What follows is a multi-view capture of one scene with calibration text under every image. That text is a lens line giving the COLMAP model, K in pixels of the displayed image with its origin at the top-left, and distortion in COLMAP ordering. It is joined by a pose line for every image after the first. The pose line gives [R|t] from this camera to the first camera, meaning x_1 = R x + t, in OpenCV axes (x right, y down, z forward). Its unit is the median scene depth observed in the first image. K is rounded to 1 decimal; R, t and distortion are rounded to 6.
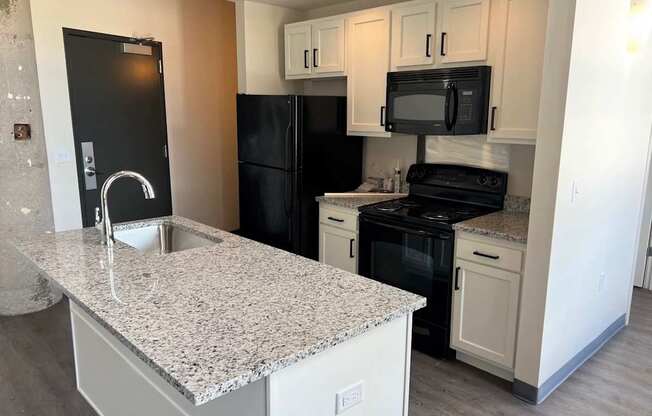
lens RADIAL K [[494.1, 0, 323.6], [0, 494.1, 210.3], [0, 0, 1]] dist [0.056032, -0.064959]
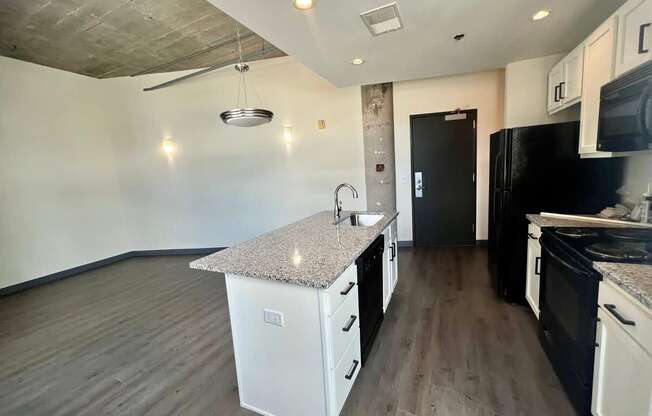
lens RADIAL K [[261.9, 0, 324.2], [0, 261.9, 205.9], [0, 0, 1]] dist [-0.000343, 0.000014]
pose [[0.361848, 0.095653, -0.927317, 0.361629], [-0.118689, 0.991354, 0.055945, -0.024360], [0.924651, 0.089818, 0.370072, 0.328715]]
